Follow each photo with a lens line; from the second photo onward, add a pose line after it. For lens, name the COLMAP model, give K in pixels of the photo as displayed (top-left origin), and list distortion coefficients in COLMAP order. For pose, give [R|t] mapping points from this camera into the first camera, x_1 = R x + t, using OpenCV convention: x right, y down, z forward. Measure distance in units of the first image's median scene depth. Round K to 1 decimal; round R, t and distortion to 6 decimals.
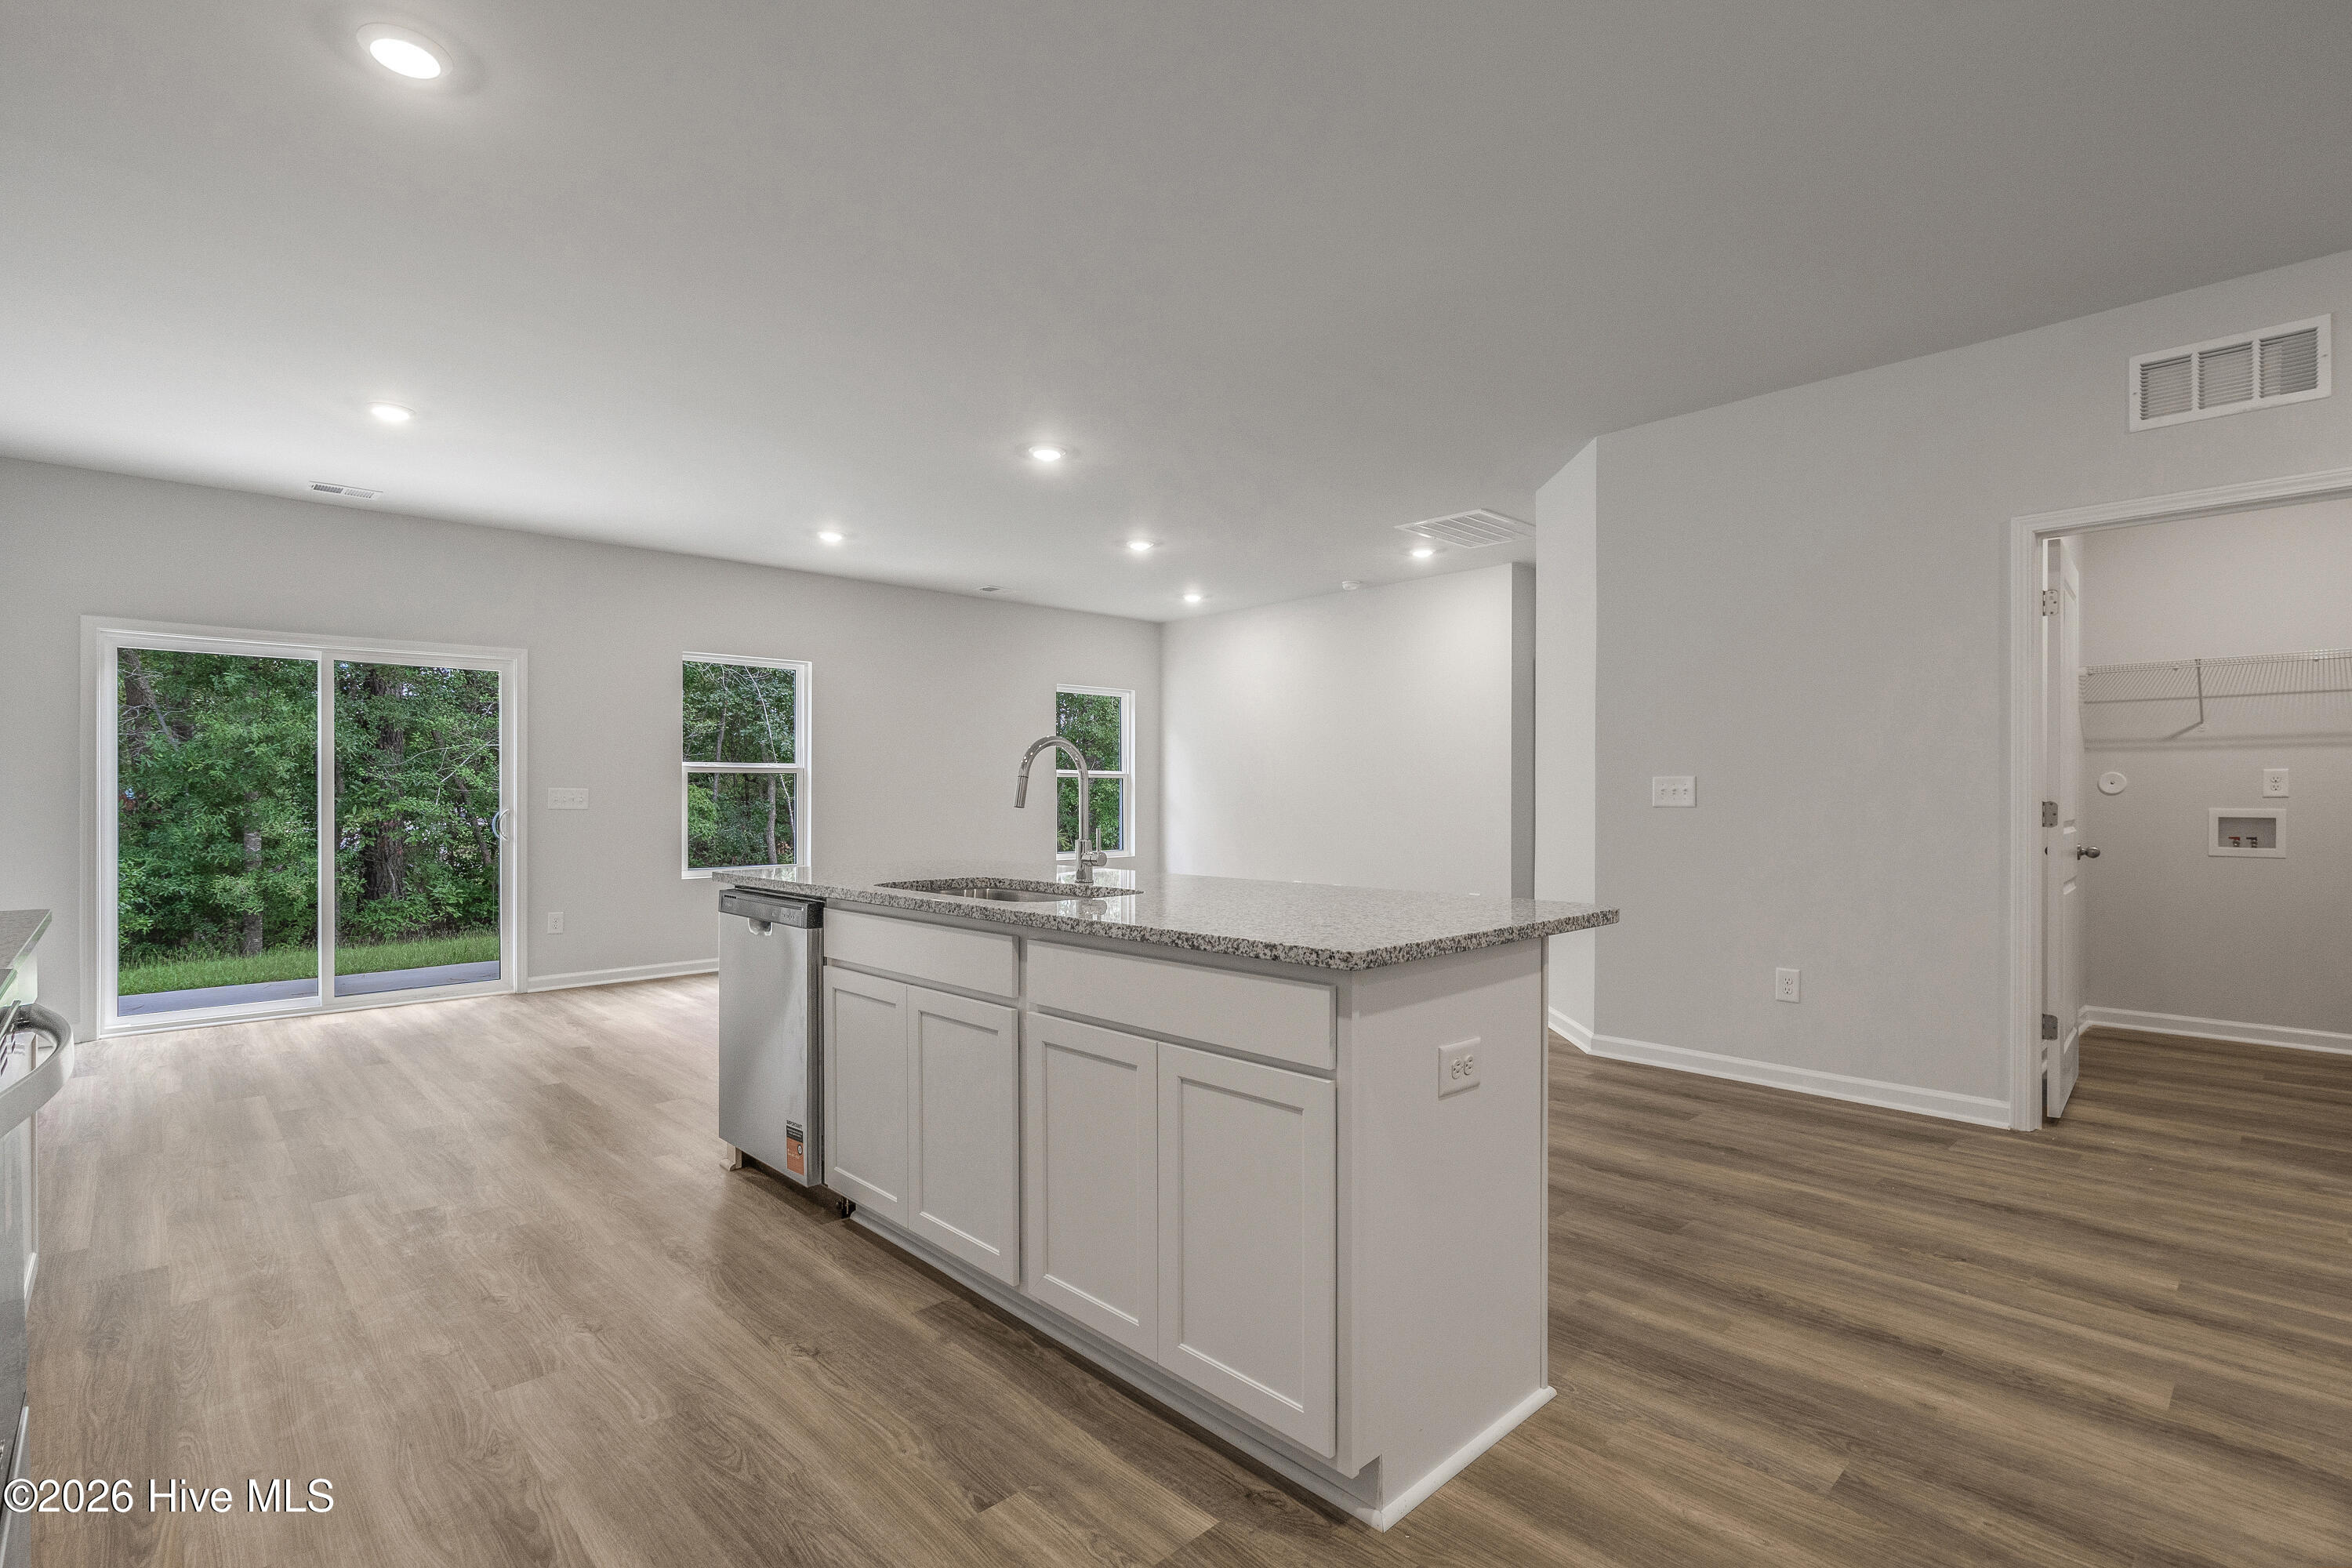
lens RADIAL K [[1090.7, 0, 1180.2], [0, 1090.7, 799.5], [0, 0, 1]] dist [-0.003419, -0.000369]
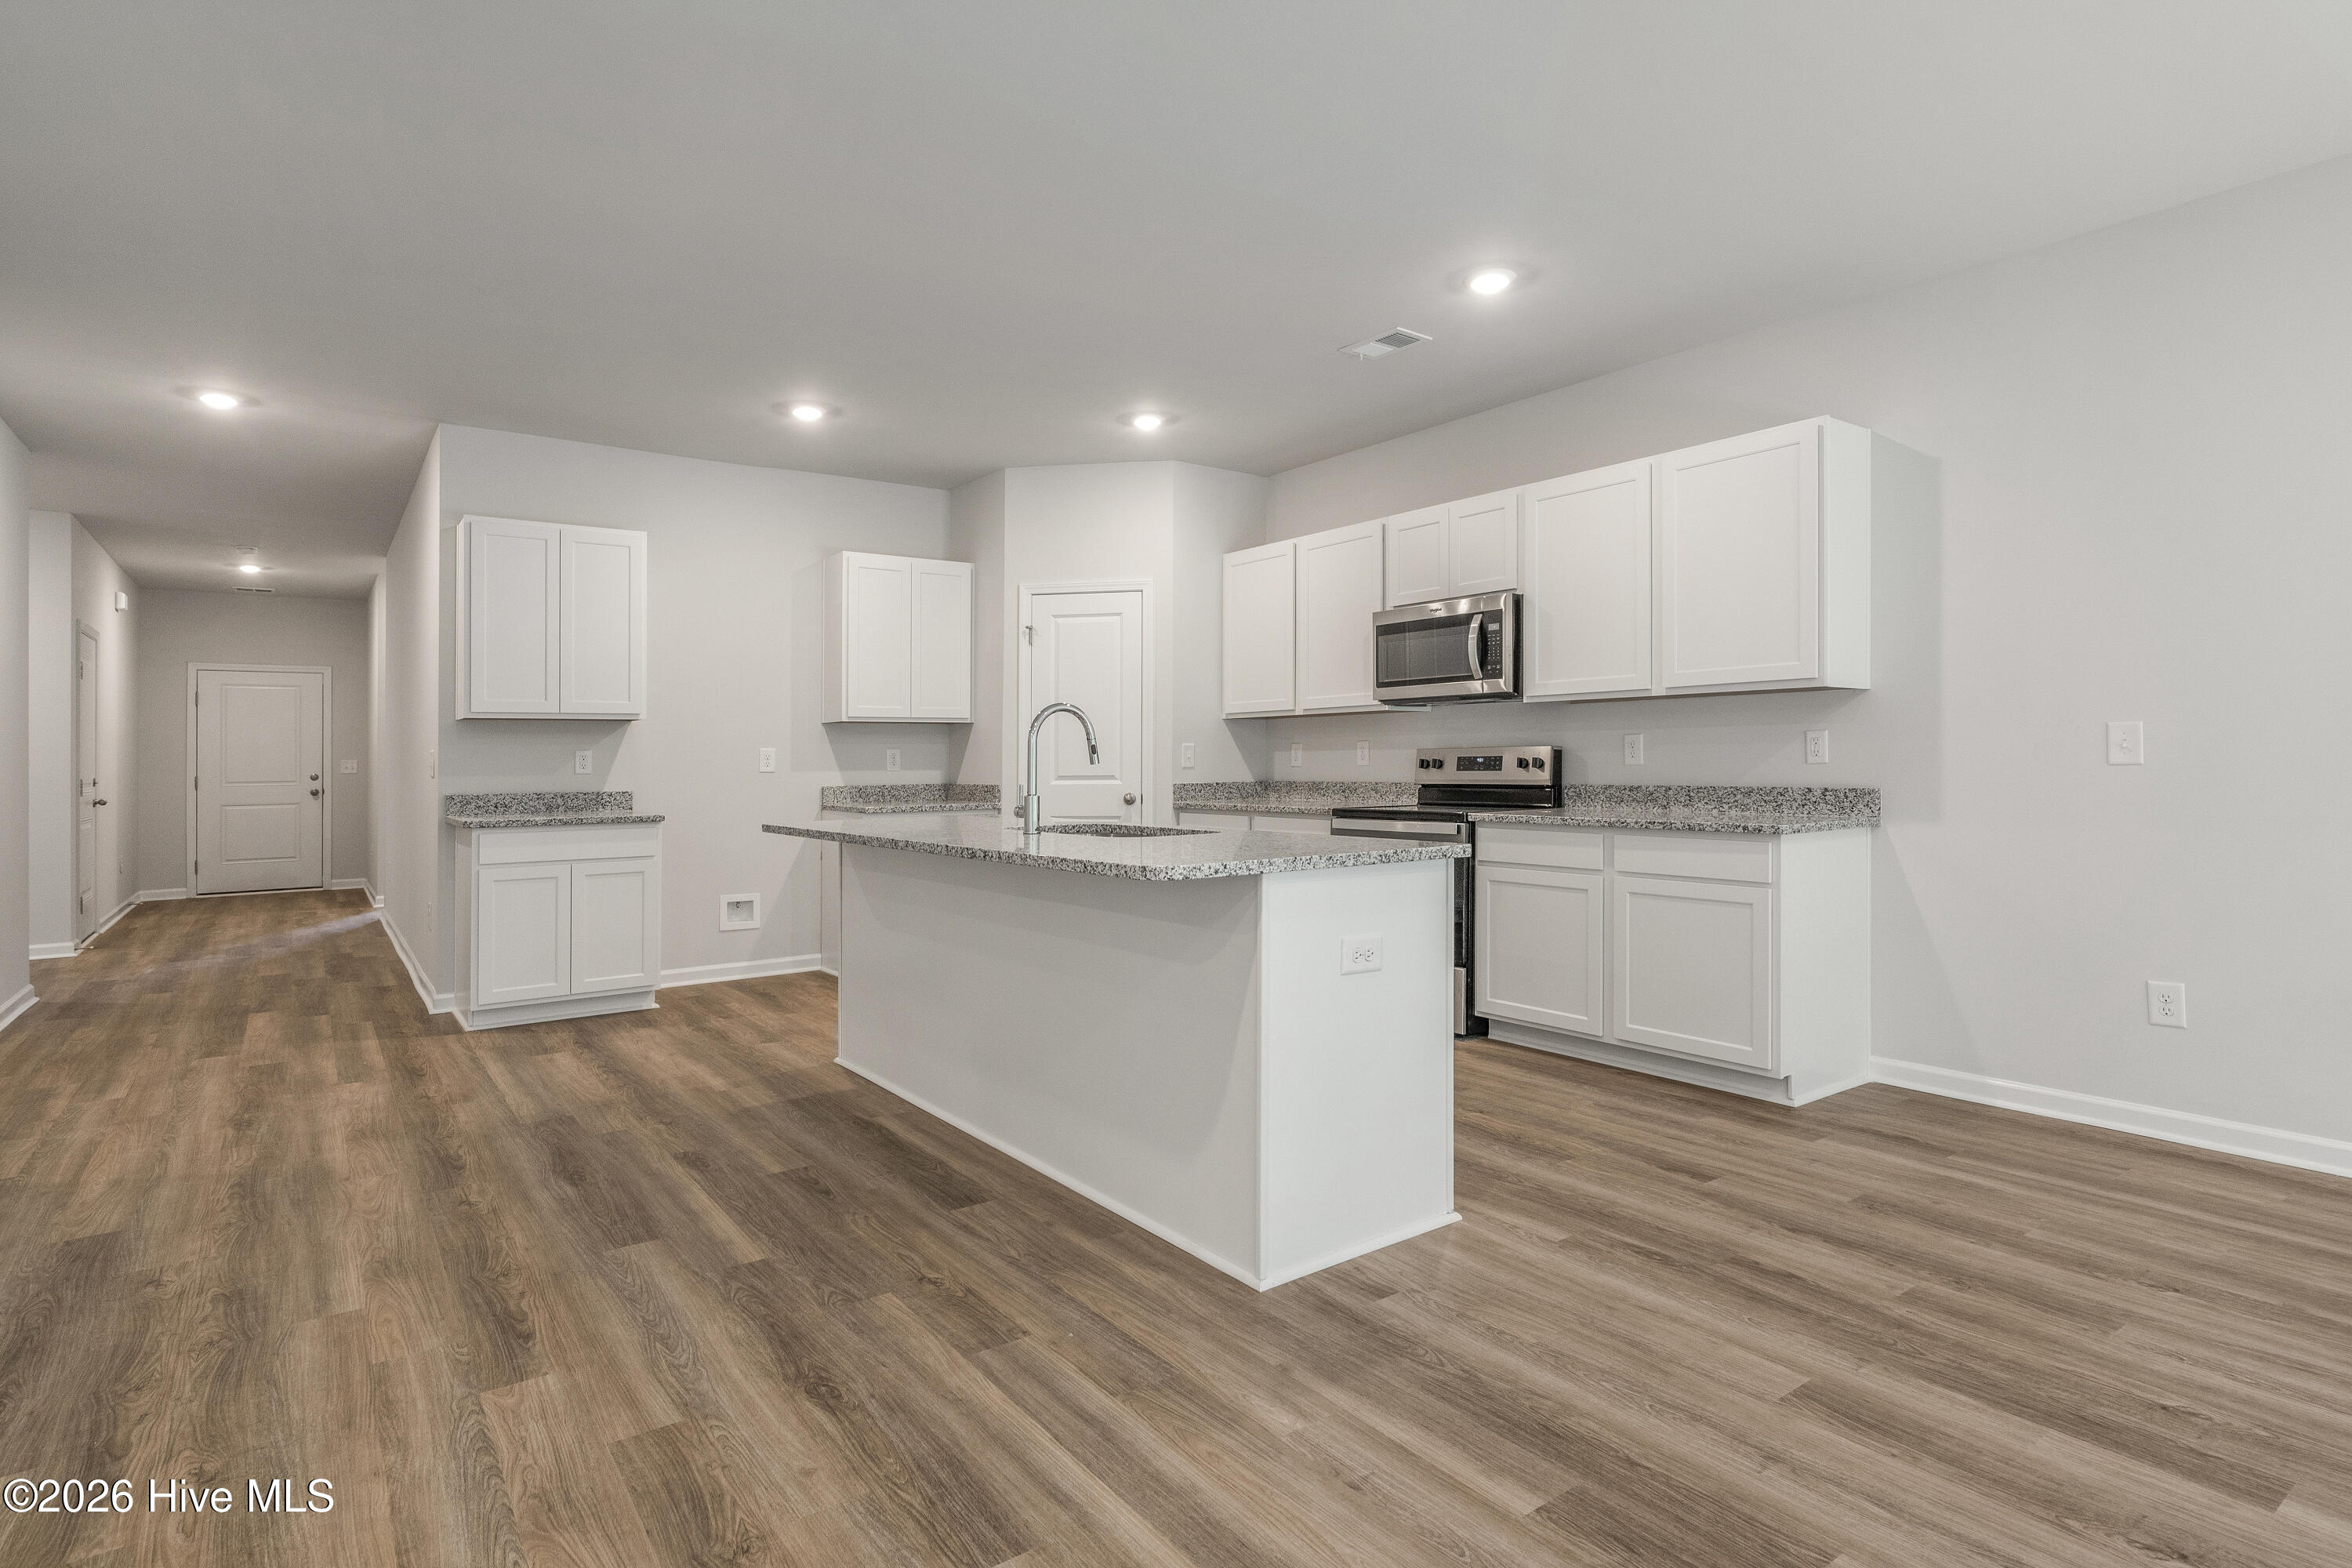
lens RADIAL K [[1186.6, 0, 1169.9], [0, 1186.6, 764.9], [0, 0, 1]] dist [0.007352, -0.001590]
pose [[-0.990077, 0.013128, 0.139911, -0.441185], [0.013789, 0.999898, 0.003755, 0.006519], [-0.139847, 0.005647, -0.990157, 2.435293]]
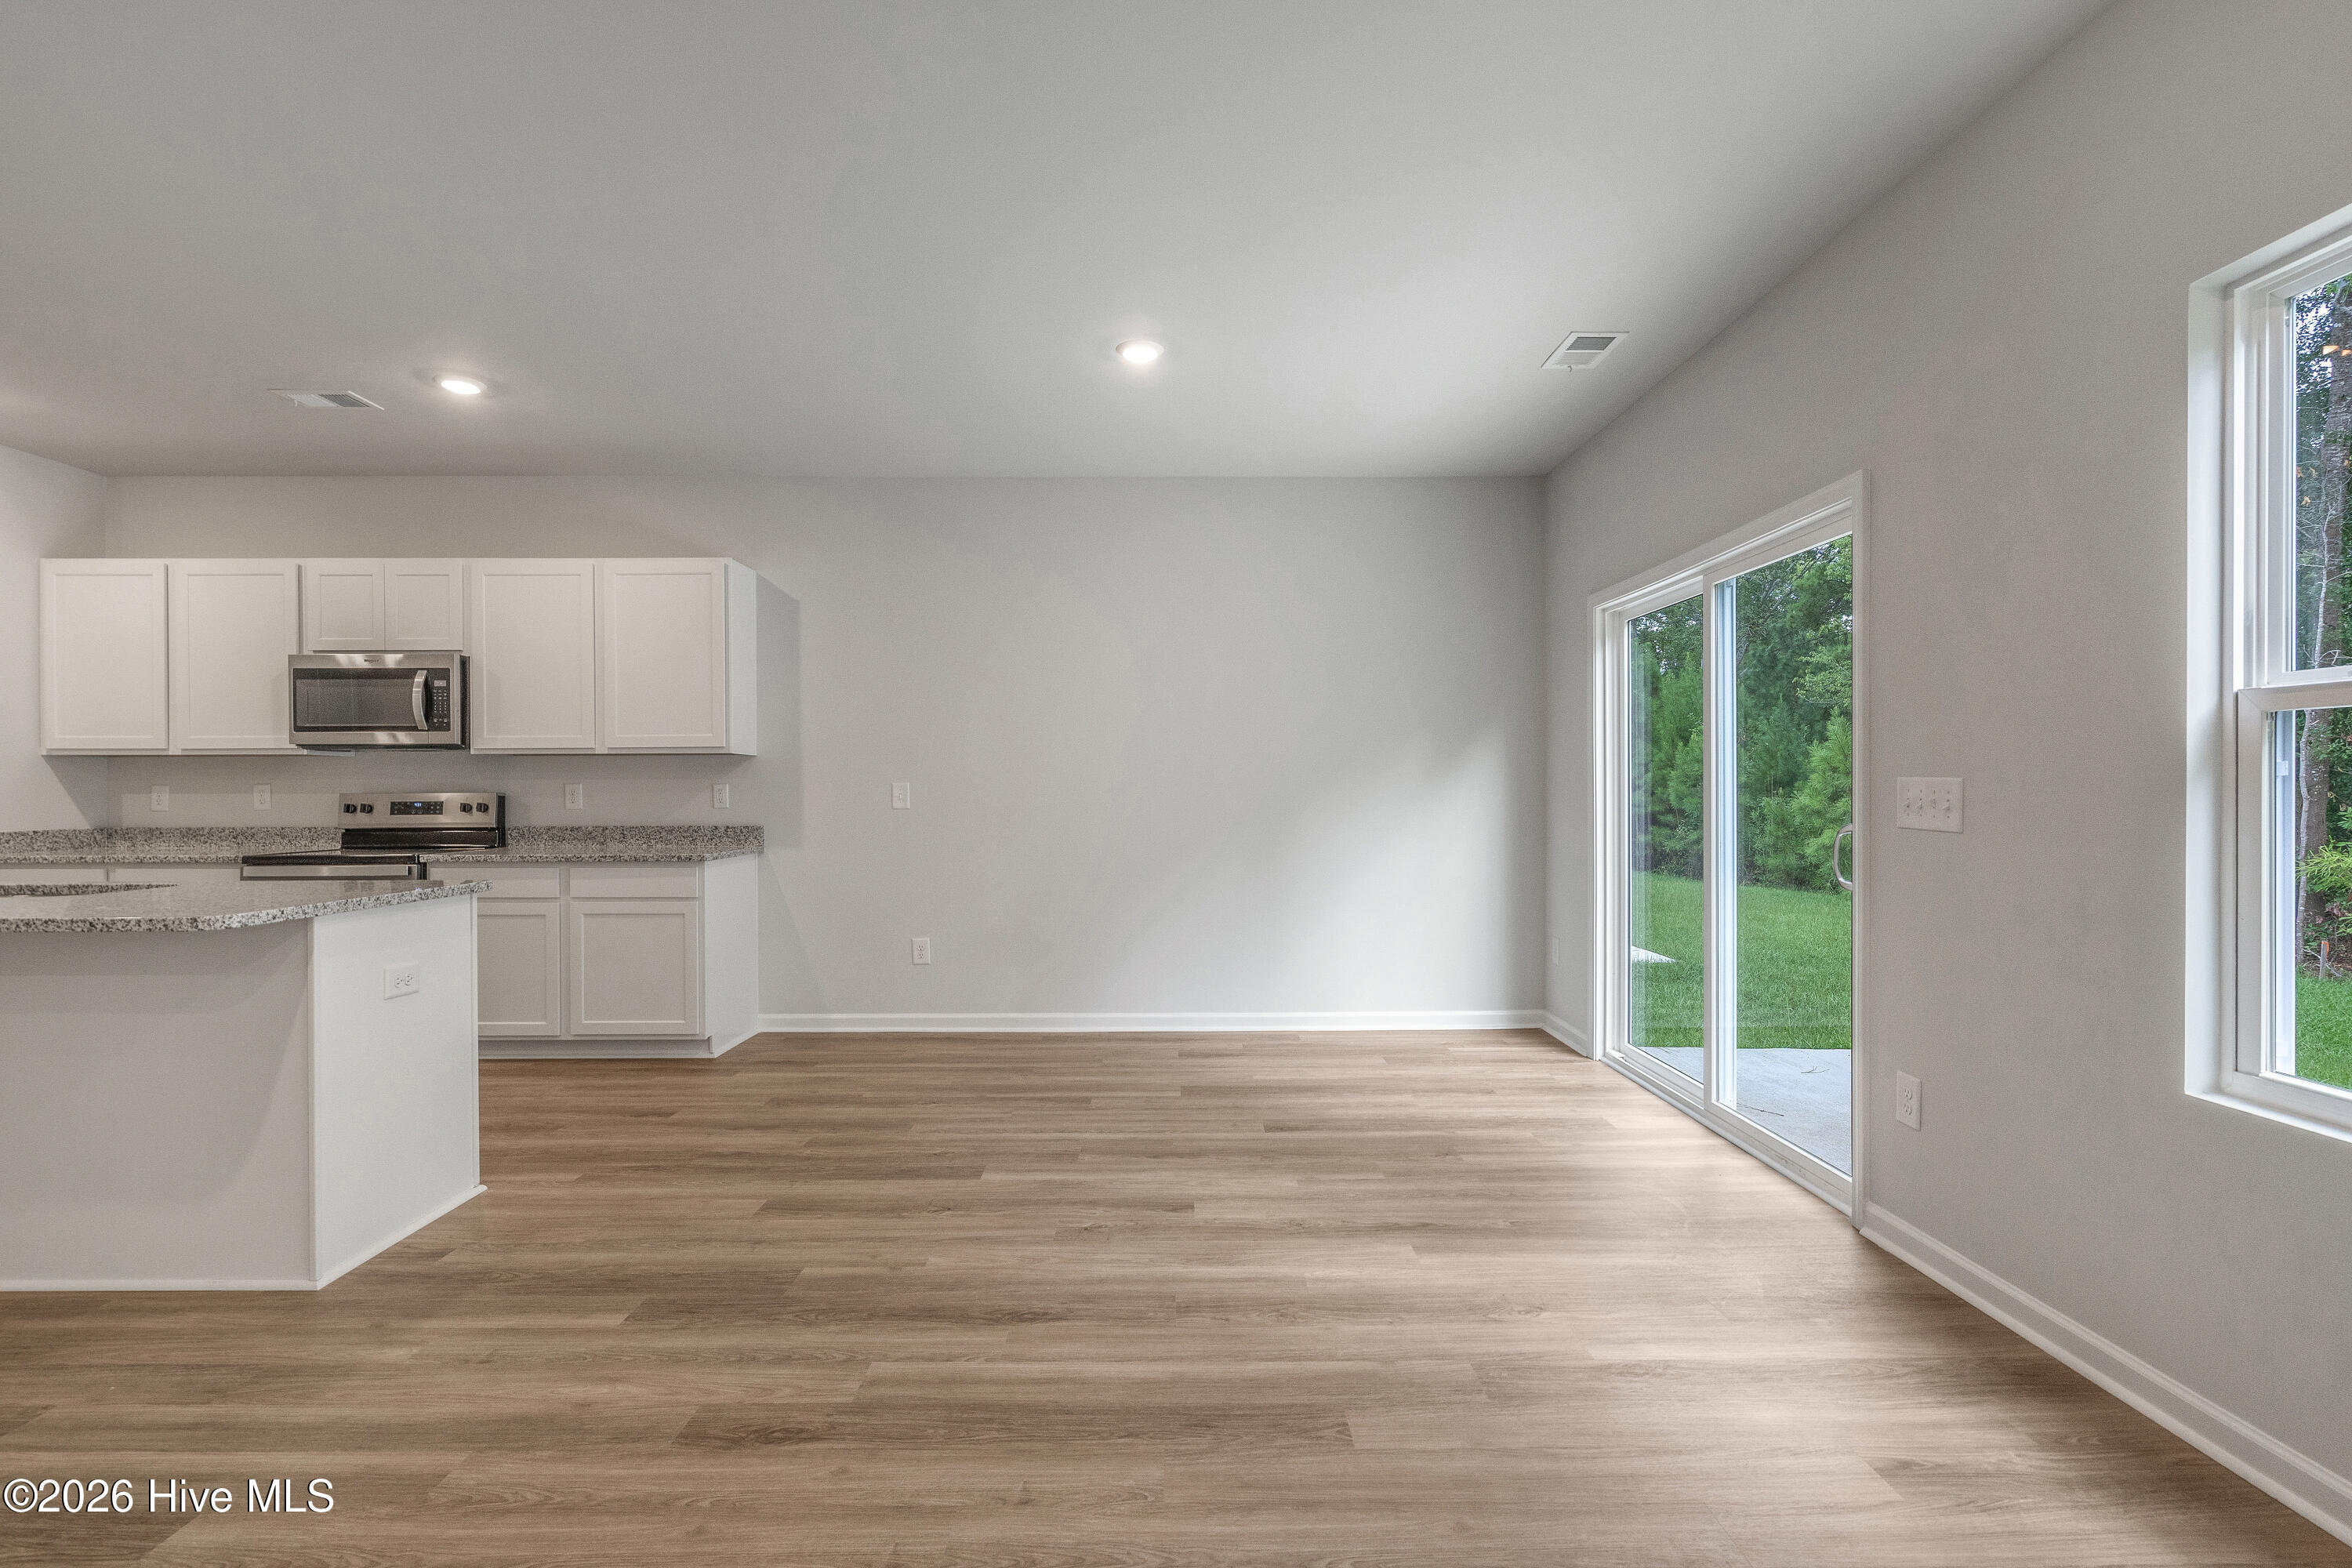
lens RADIAL K [[1079.4, 0, 1170.0], [0, 1079.4, 791.3], [0, 0, 1]] dist [-0.003998, 0.000238]
pose [[-0.690395, 0.007149, -0.723397, -0.206056], [0.003647, 0.999973, 0.006401, -0.019306], [0.723423, 0.001781, -0.690403, 2.708490]]
